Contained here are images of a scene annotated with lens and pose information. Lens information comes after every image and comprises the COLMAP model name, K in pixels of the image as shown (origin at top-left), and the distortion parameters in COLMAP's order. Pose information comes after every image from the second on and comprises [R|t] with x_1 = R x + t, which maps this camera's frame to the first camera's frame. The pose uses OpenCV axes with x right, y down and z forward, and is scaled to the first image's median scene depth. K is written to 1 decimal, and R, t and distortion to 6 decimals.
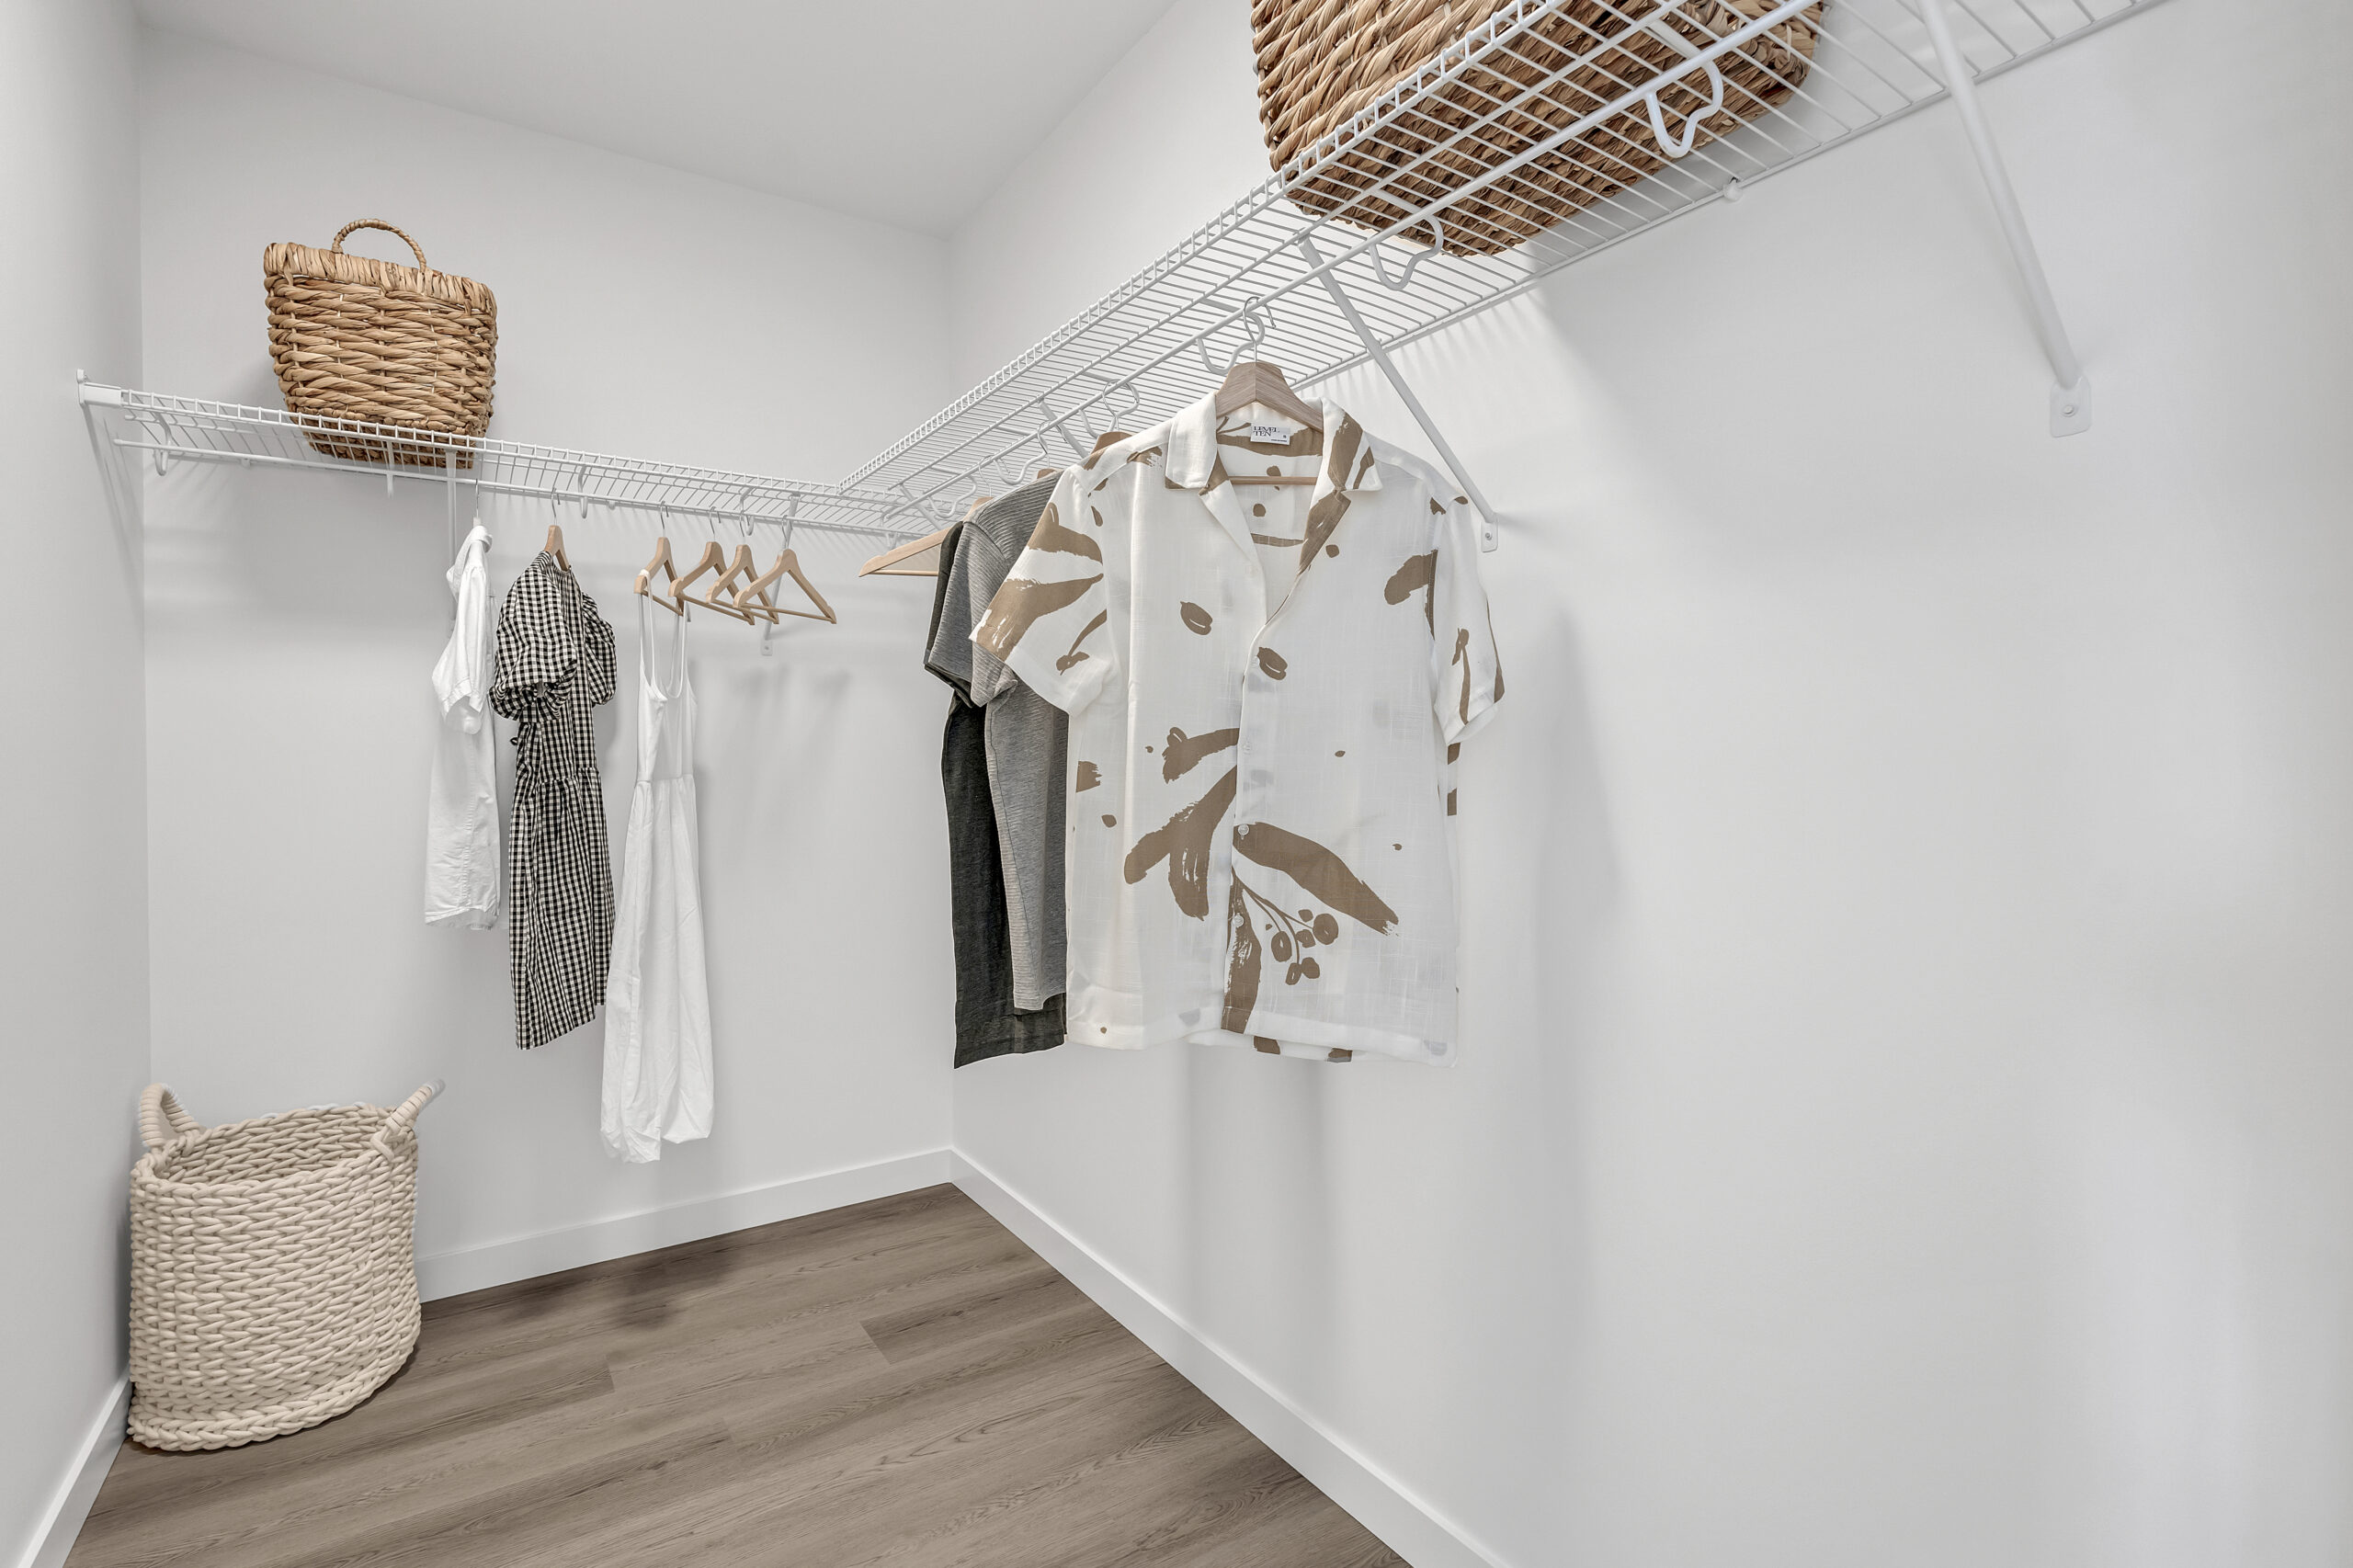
lens RADIAL K [[1066.7, 0, 1171.1], [0, 1066.7, 770.3], [0, 0, 1]] dist [-0.004621, 0.002340]
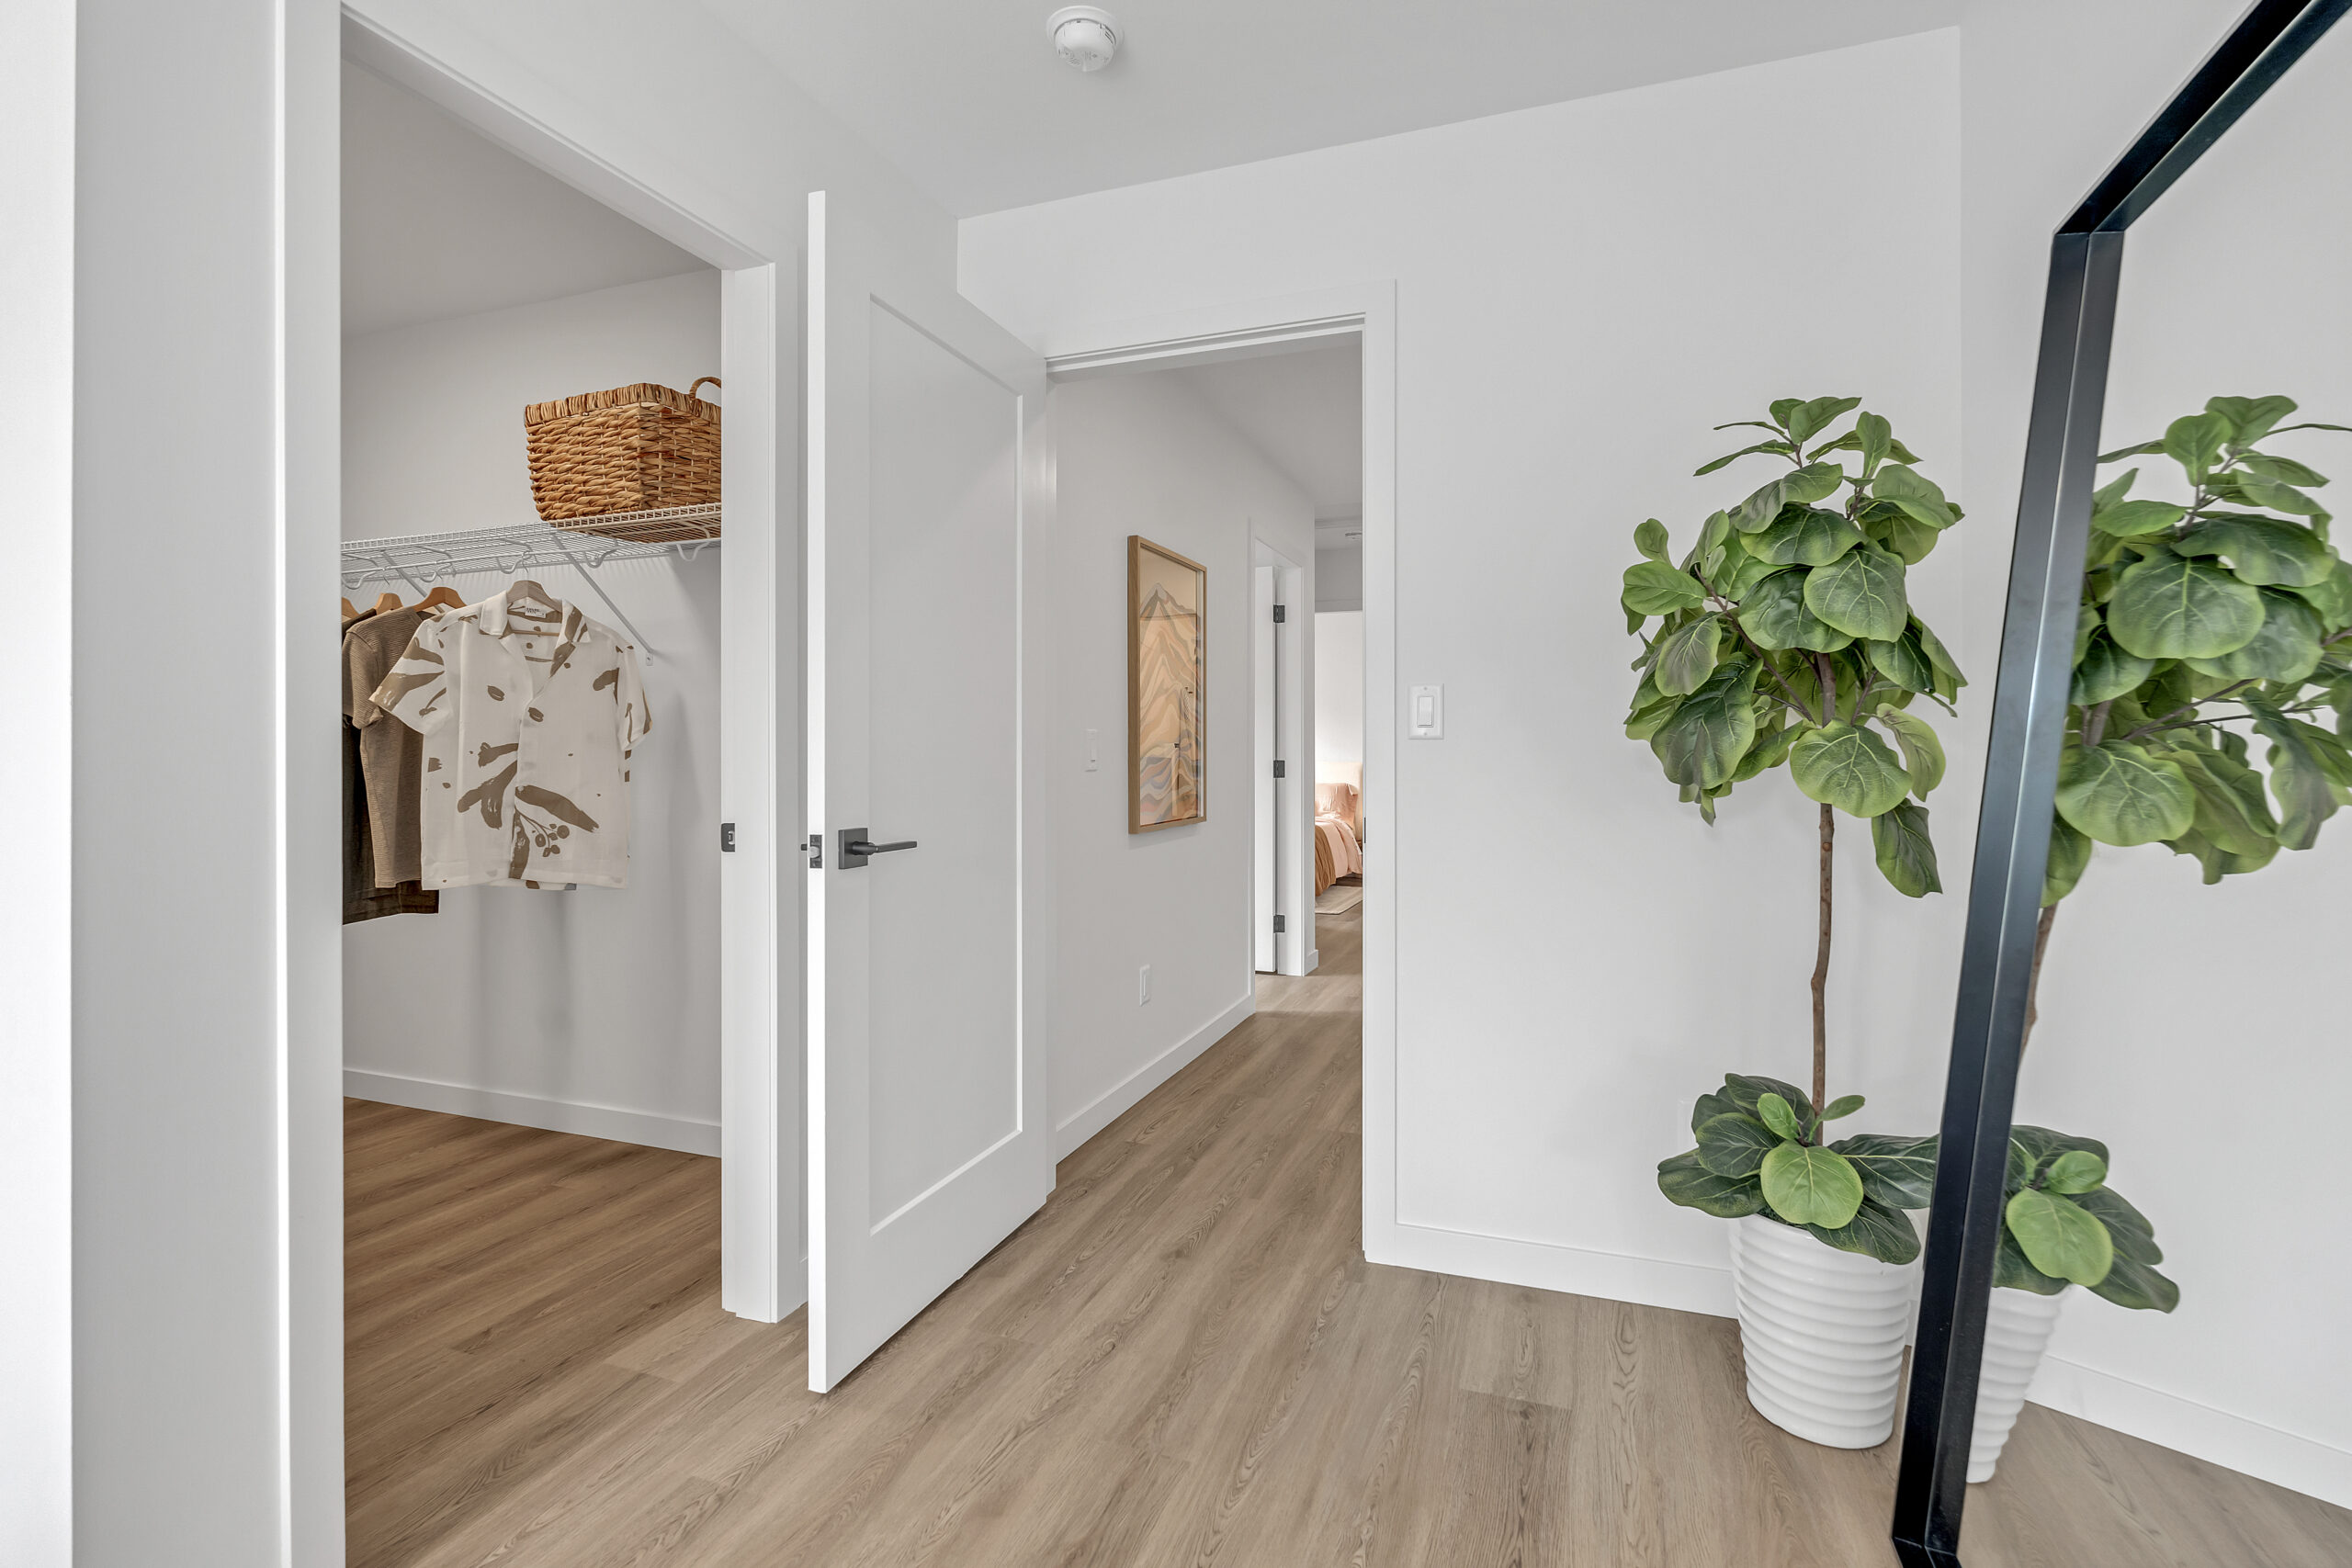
lens RADIAL K [[1066.2, 0, 1198.8], [0, 1066.2, 761.5], [0, 0, 1]] dist [-0.004621, 0.002340]
pose [[0.795085, 0.003789, 0.606486, -0.155903], [0.001491, 0.999965, -0.008202, 0.019396], [-0.606496, 0.007426, 0.795052, -1.639552]]
